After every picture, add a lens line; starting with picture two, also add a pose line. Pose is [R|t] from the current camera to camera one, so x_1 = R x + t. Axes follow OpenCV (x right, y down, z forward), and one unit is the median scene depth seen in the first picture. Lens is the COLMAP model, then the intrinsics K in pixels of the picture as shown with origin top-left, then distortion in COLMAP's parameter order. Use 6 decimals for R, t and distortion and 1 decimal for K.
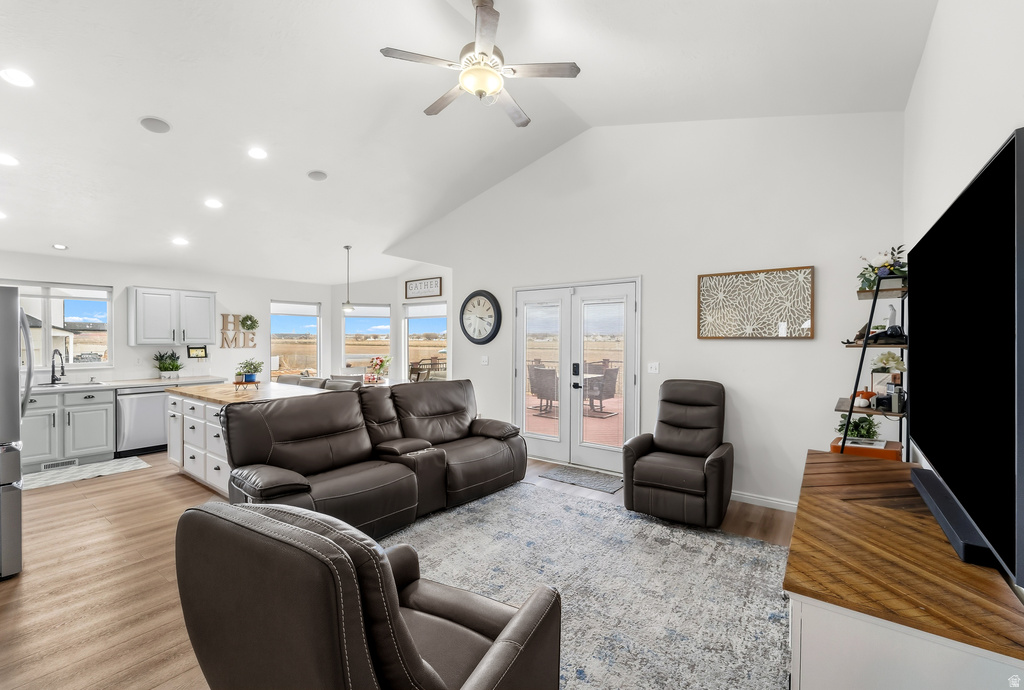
lens RADIAL K [[432.4, 0, 516.3], [0, 432.4, 343.8], [0, 0, 1]] dist [0.001265, 0.000202]
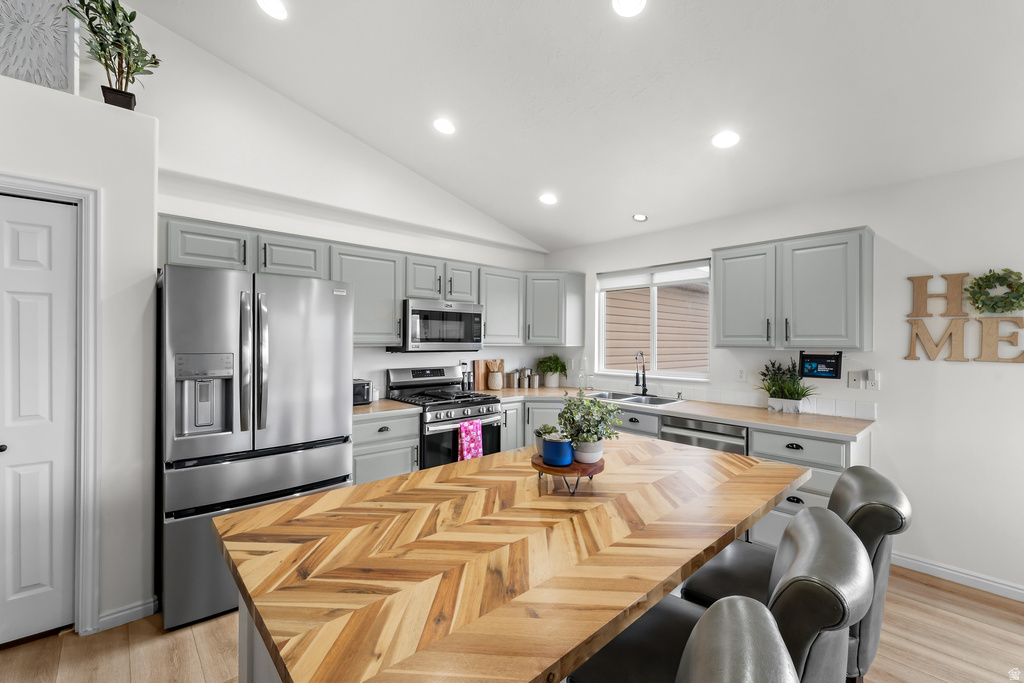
lens RADIAL K [[421.5, 0, 512.0], [0, 421.5, 341.5], [0, 0, 1]] dist [-0.000168, -0.000216]
pose [[-0.194510, -0.001878, -0.980899, -0.249588], [-0.018239, 0.999832, 0.001702, -0.001346], [0.980731, 0.018222, -0.194512, 0.833607]]
